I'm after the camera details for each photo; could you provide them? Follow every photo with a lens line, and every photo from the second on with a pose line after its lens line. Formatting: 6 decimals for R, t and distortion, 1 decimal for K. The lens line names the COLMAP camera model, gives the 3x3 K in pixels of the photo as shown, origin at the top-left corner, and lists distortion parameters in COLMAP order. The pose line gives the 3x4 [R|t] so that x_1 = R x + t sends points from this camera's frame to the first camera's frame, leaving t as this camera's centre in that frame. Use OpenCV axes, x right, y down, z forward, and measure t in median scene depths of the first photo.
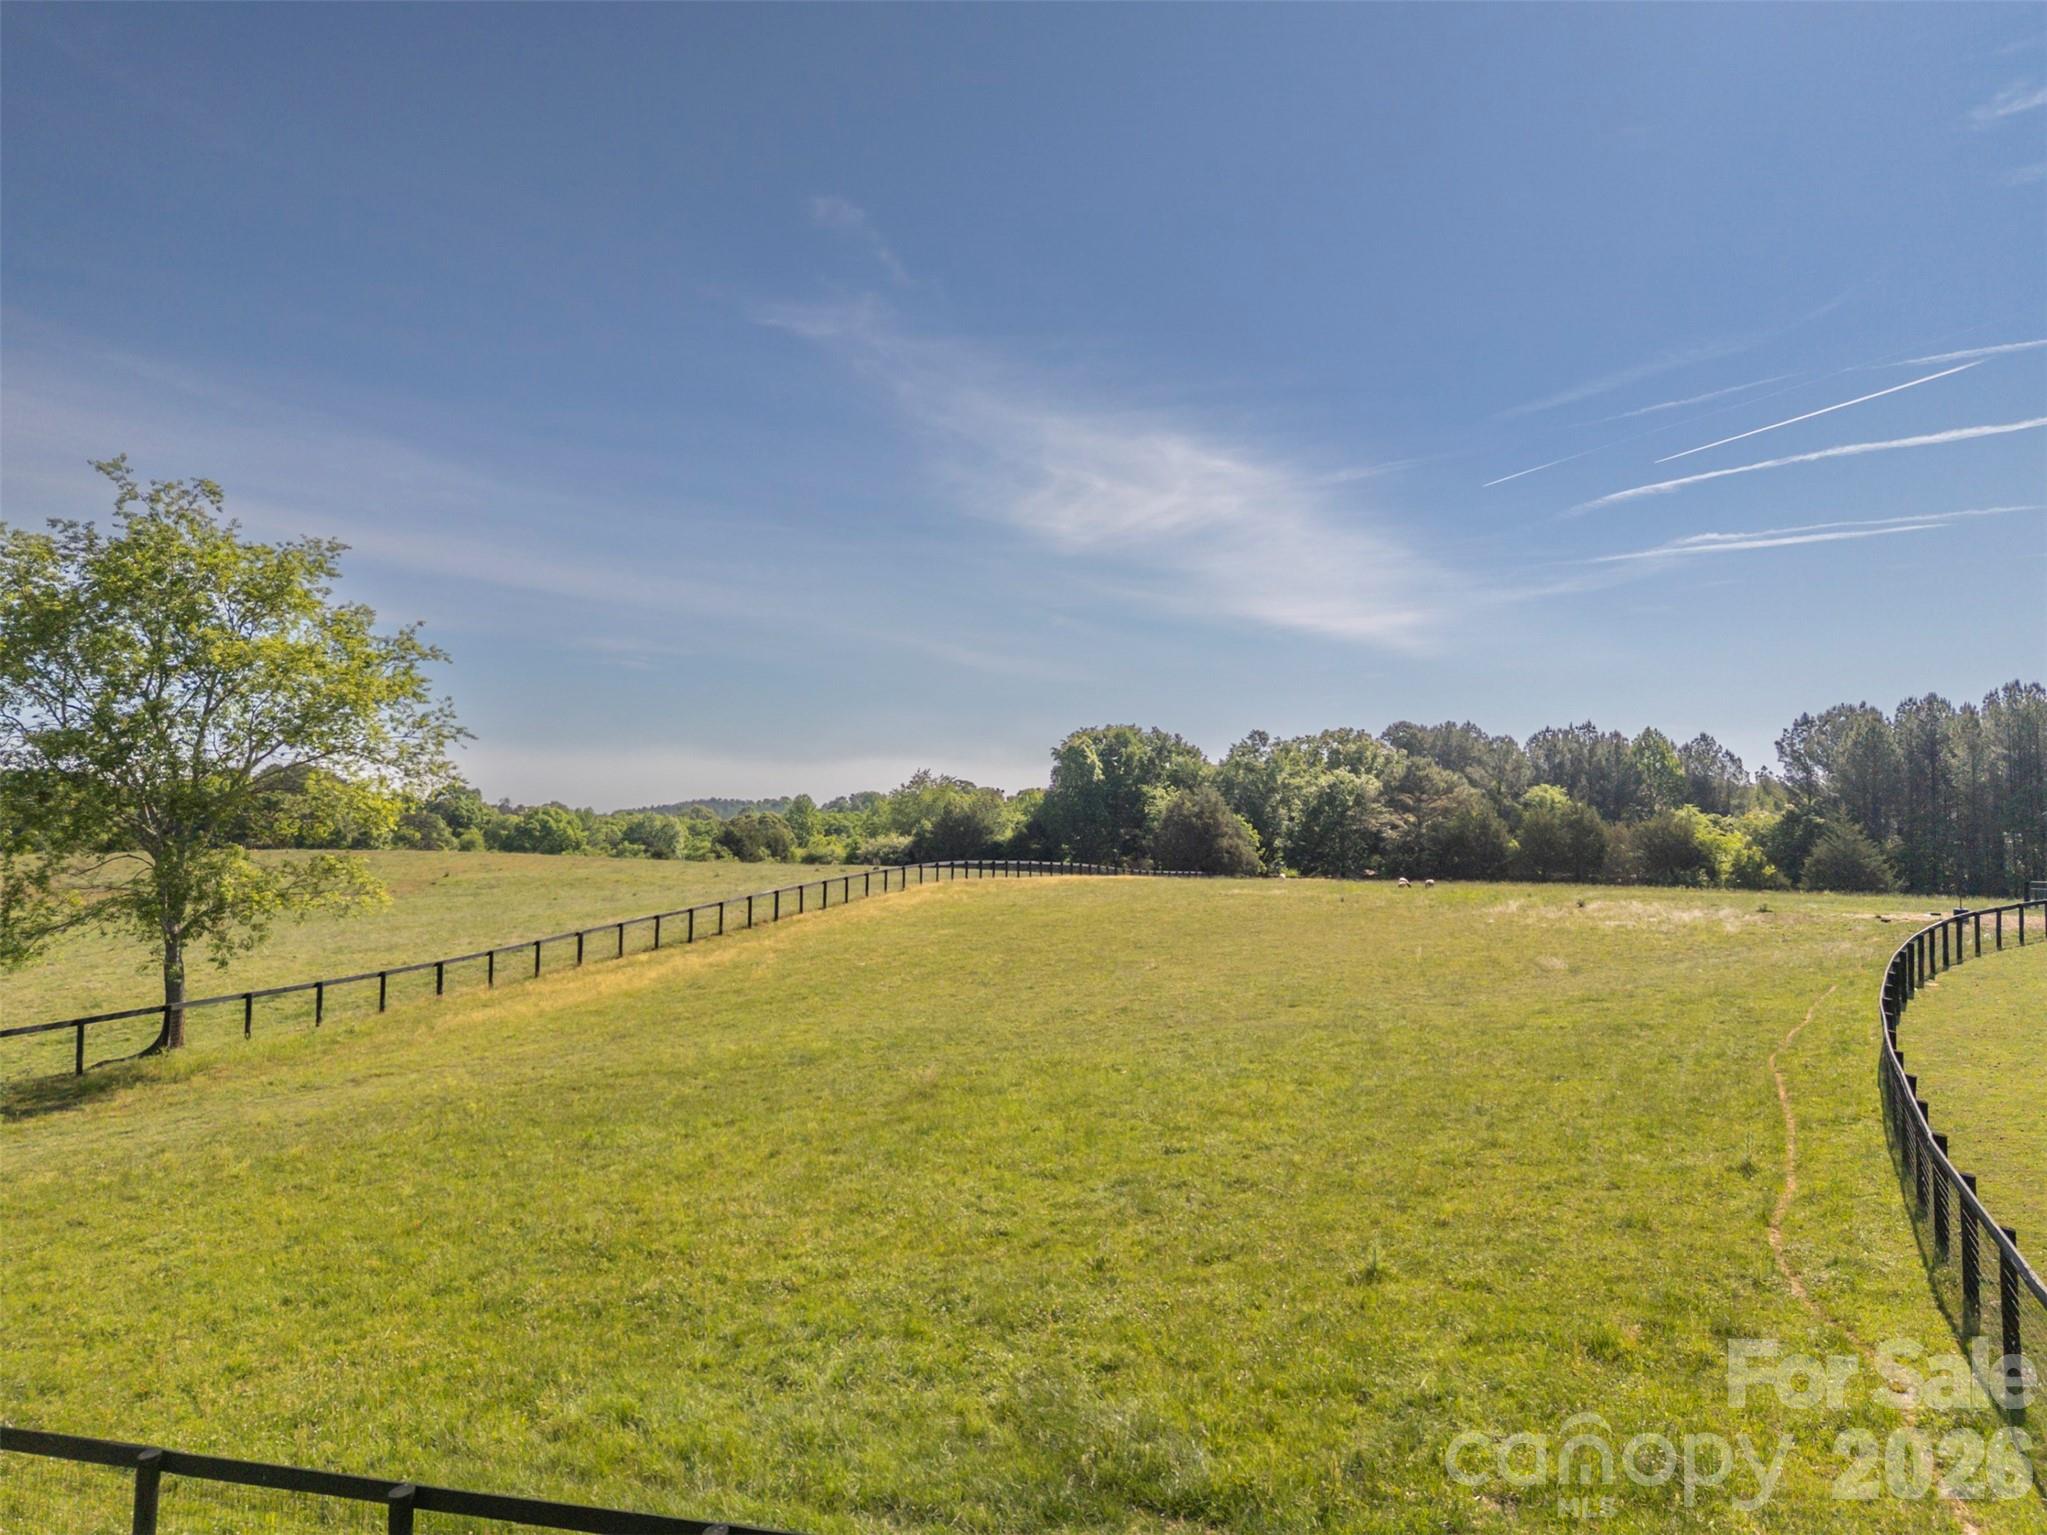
lens RADIAL K [[1496.8, 0, 1019.5], [0, 1496.8, 768.6], [0, 0, 1]] dist [0.084425, -0.079130]
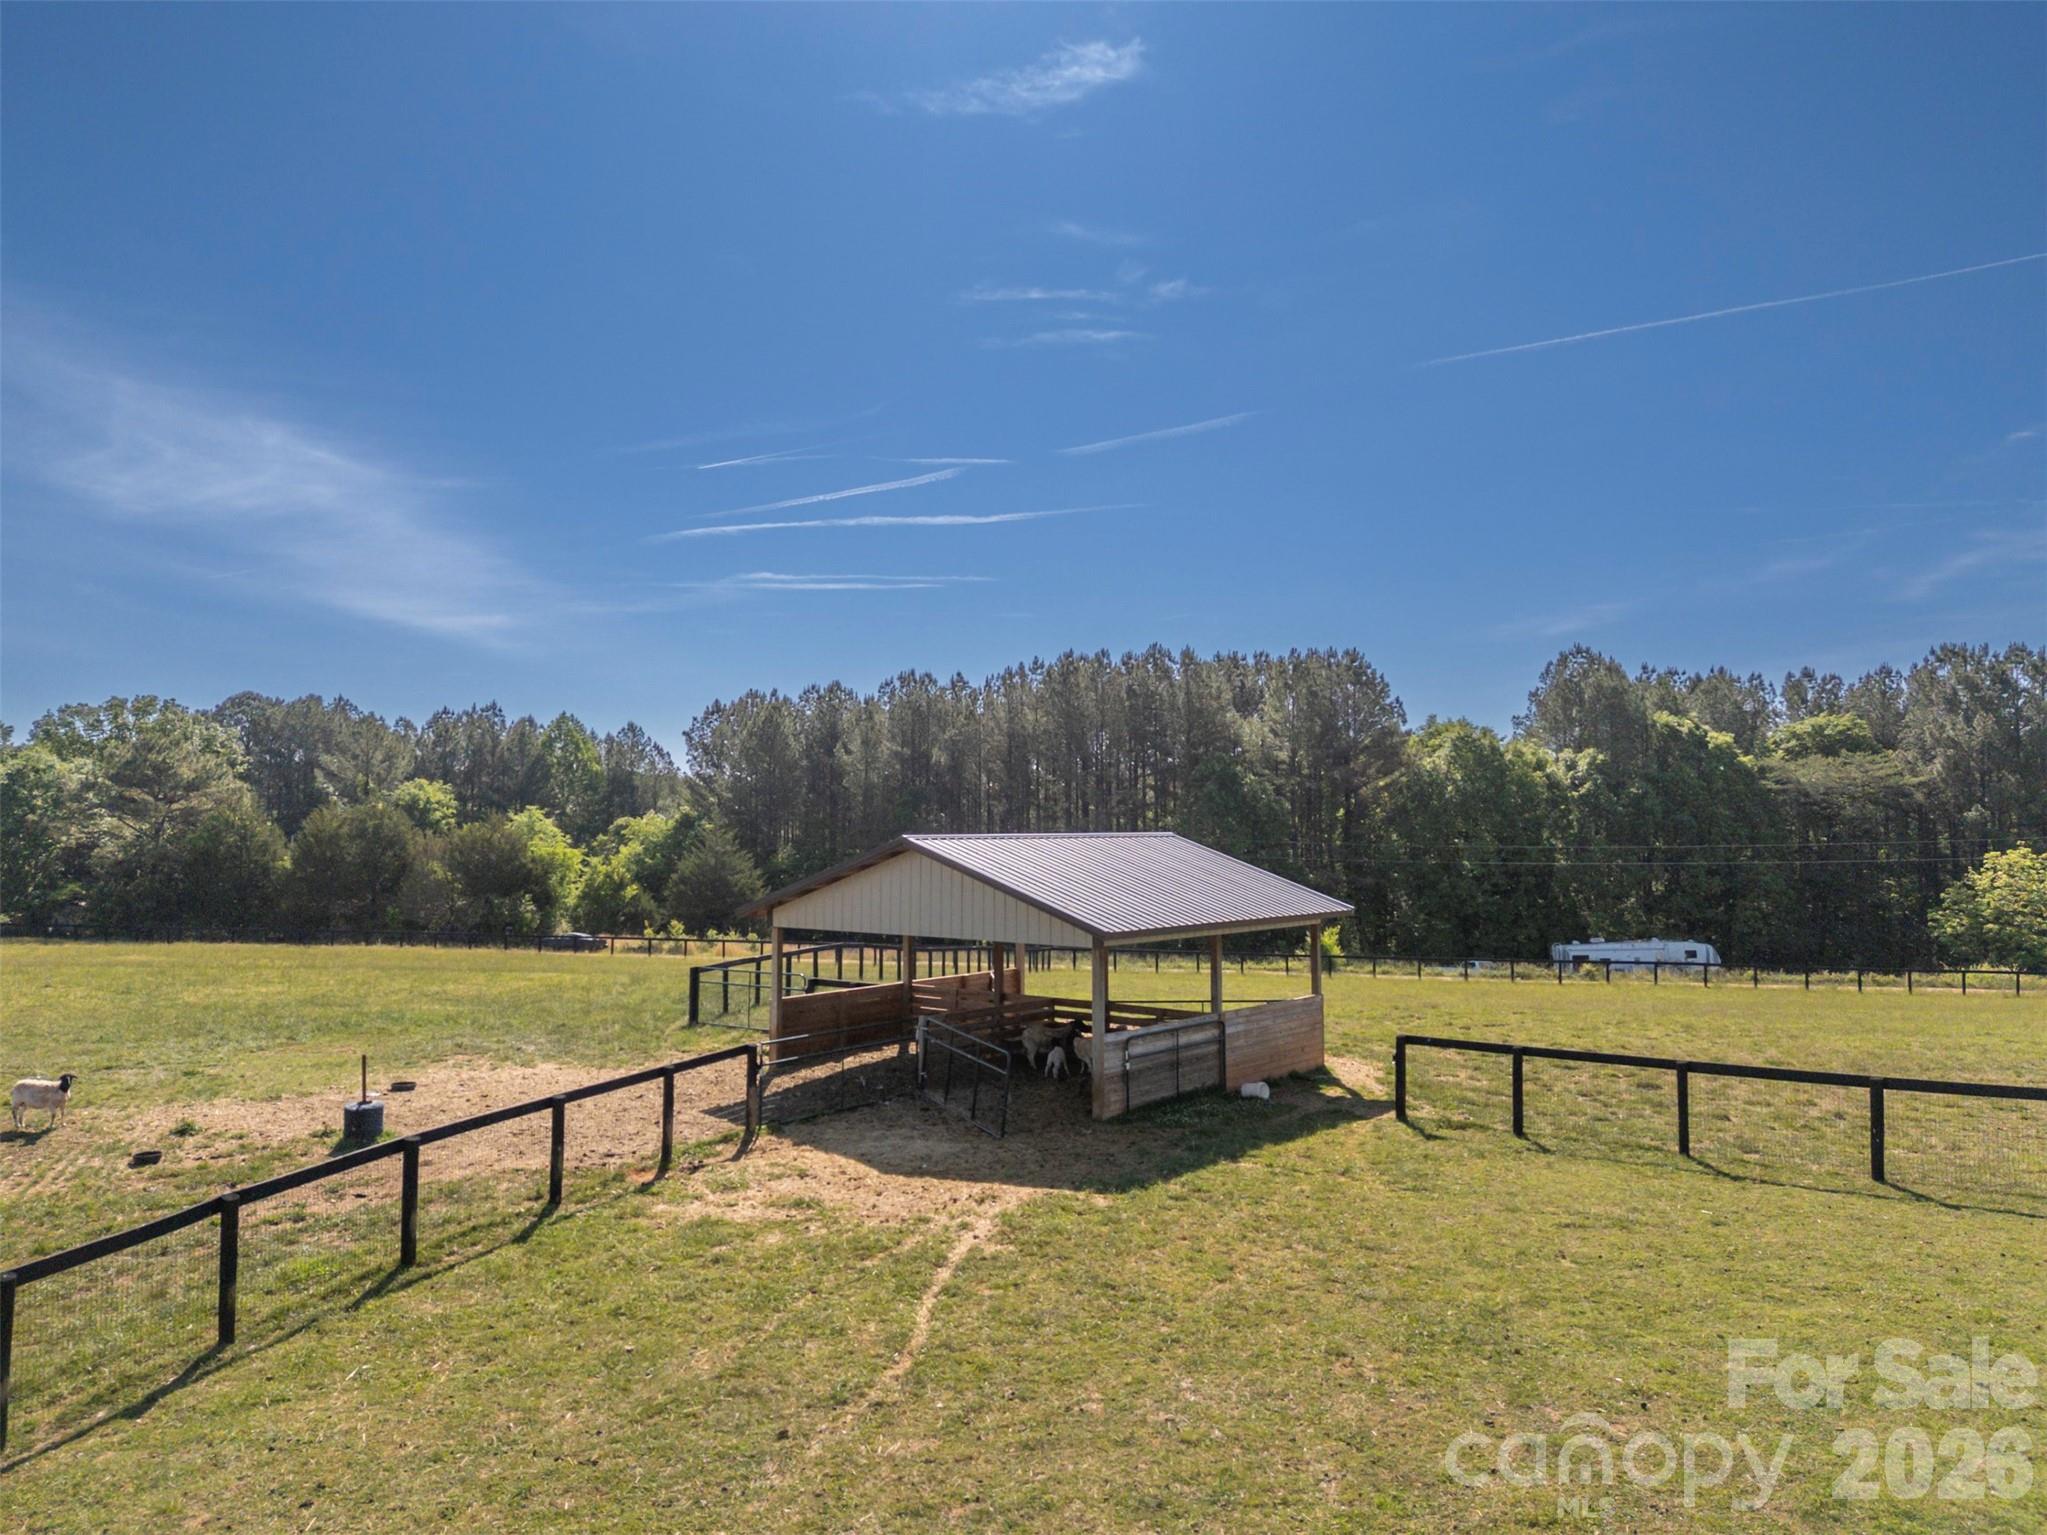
lens RADIAL K [[1498.5, 0, 1024.1], [0, 1498.5, 763.6], [0, 0, 1]] dist [0.112838, -0.150574]
pose [[0.823148, 0.022015, 0.567400, 0.204769], [-0.020532, 0.999749, -0.009005, 0.004041], [-0.567456, -0.004237, 0.823393, 0.233470]]
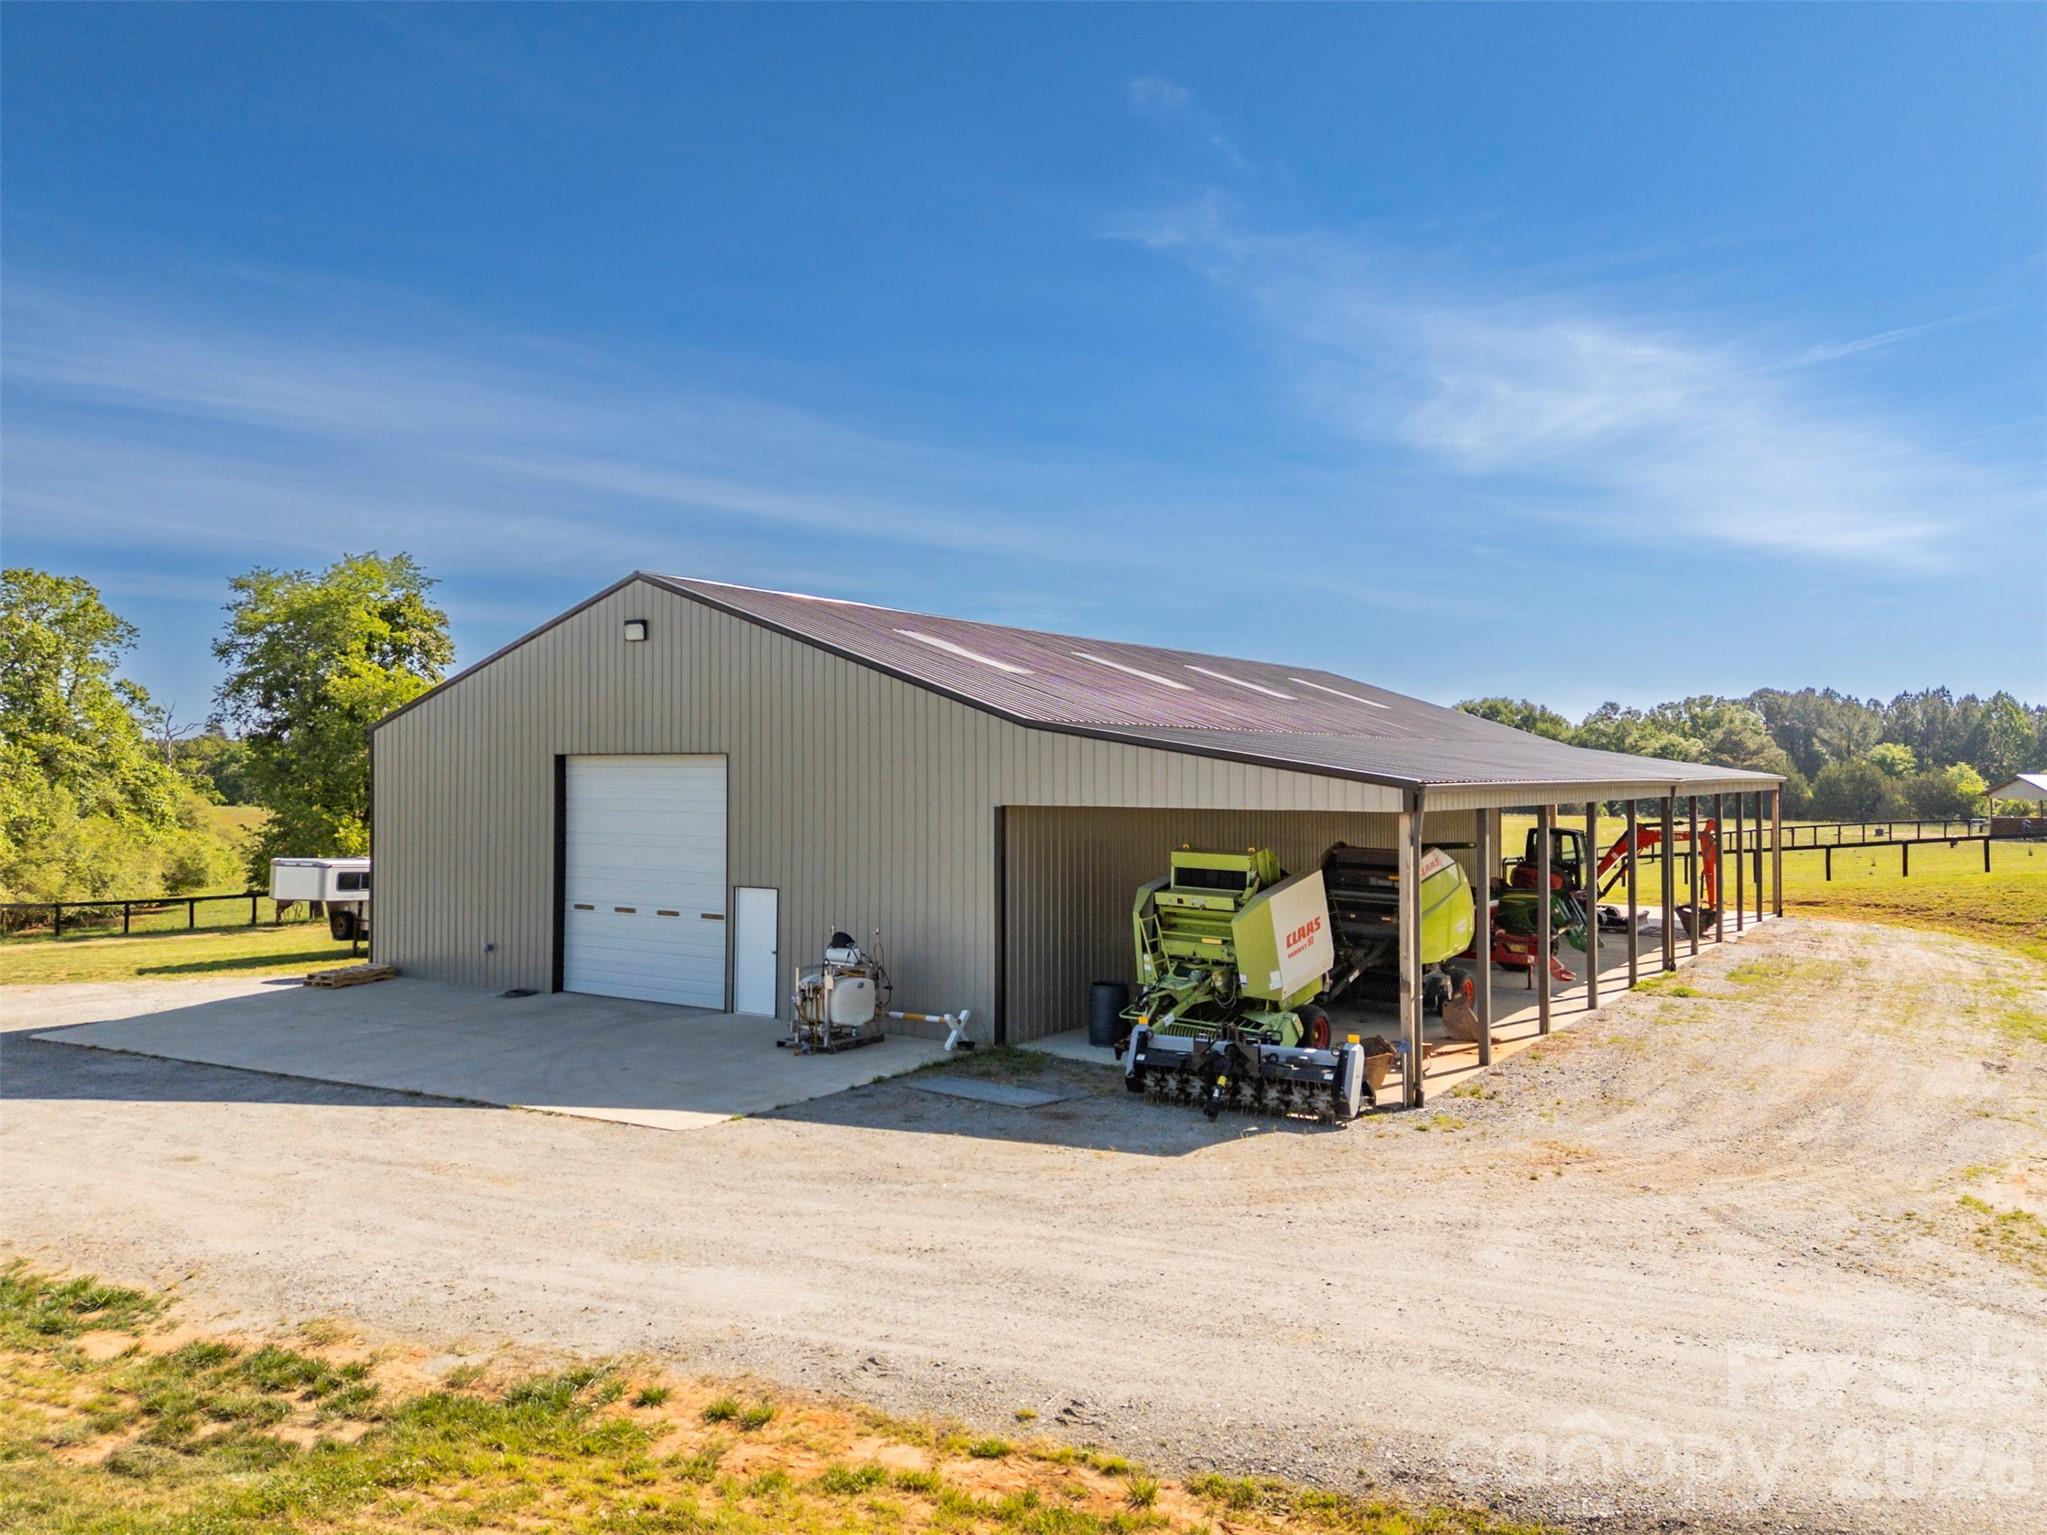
lens RADIAL K [[1496.8, 0, 1019.5], [0, 1496.8, 768.6], [0, 0, 1]] dist [0.084425, -0.079130]
pose [[0.958049, -0.002956, -0.286589, 0.062554], [0.011880, 0.999497, 0.029405, -0.015805], [0.286358, -0.031576, 0.957602, -0.377297]]
